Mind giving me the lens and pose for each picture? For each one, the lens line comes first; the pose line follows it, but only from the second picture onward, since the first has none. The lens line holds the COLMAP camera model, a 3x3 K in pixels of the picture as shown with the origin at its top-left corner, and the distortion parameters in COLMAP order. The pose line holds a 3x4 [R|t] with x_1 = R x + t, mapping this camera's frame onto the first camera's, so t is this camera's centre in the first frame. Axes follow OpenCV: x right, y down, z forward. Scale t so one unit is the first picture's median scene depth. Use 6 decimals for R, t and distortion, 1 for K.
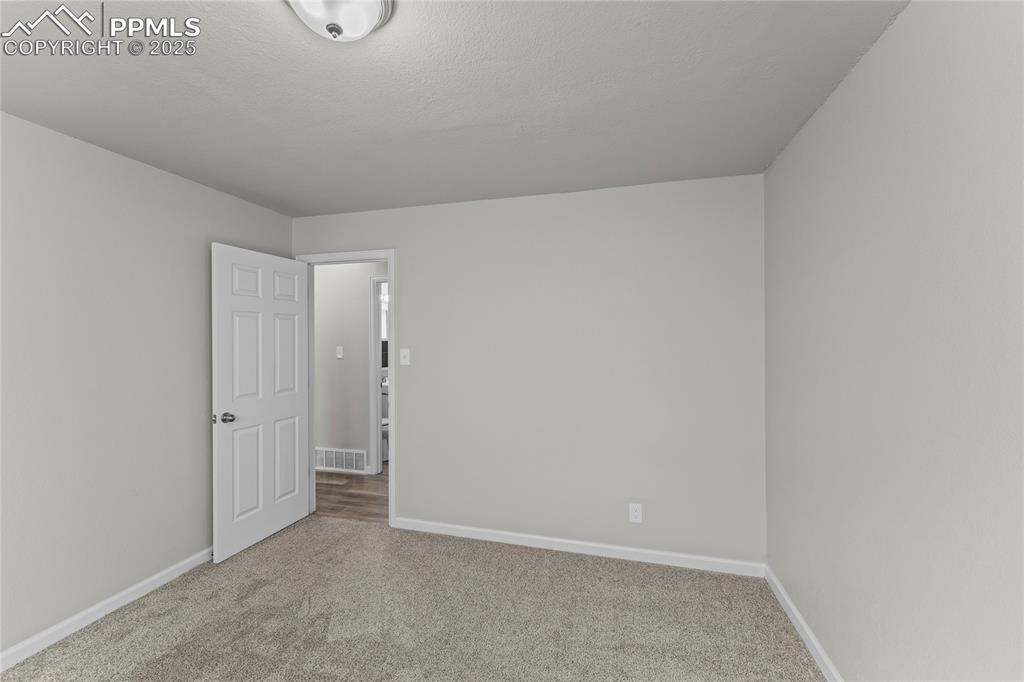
lens RADIAL K [[406.9, 0, 515.8], [0, 406.9, 342.3], [0, 0, 1]] dist [-0.000122, 0.000022]
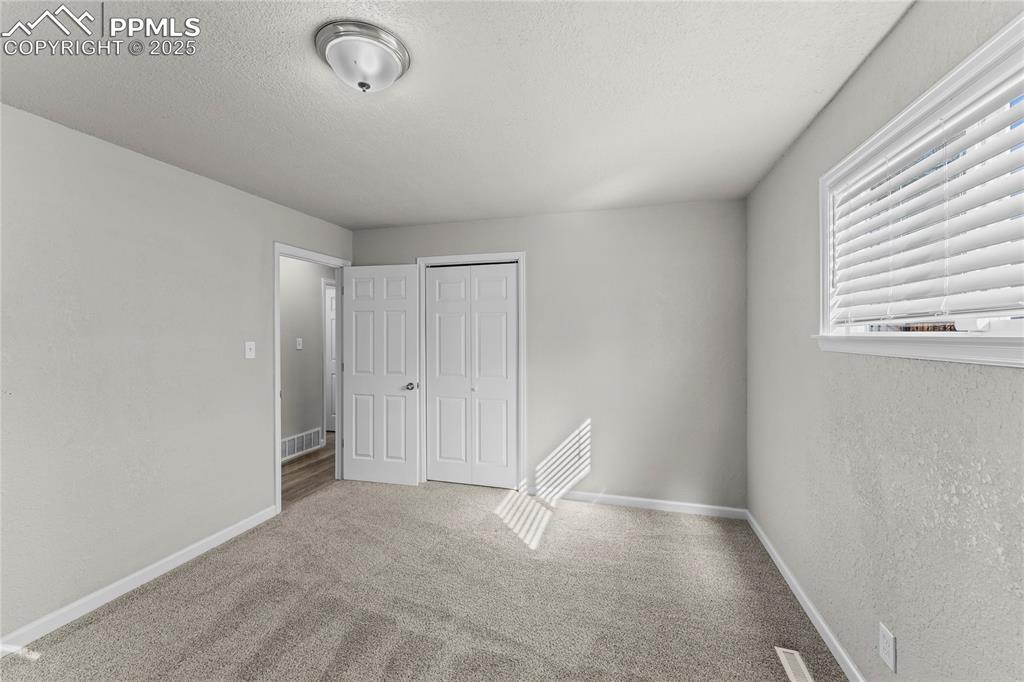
lens RADIAL K [[406.9, 0, 512.6], [0, 406.9, 336.7], [0, 0, 1]] dist [-0.000122, 0.000022]
pose [[0.031448, -0.003033, 0.999501, -1.489853], [0.011981, 0.999925, 0.002657, 0.010033], [-0.999434, 0.011892, 0.031481, 0.404855]]
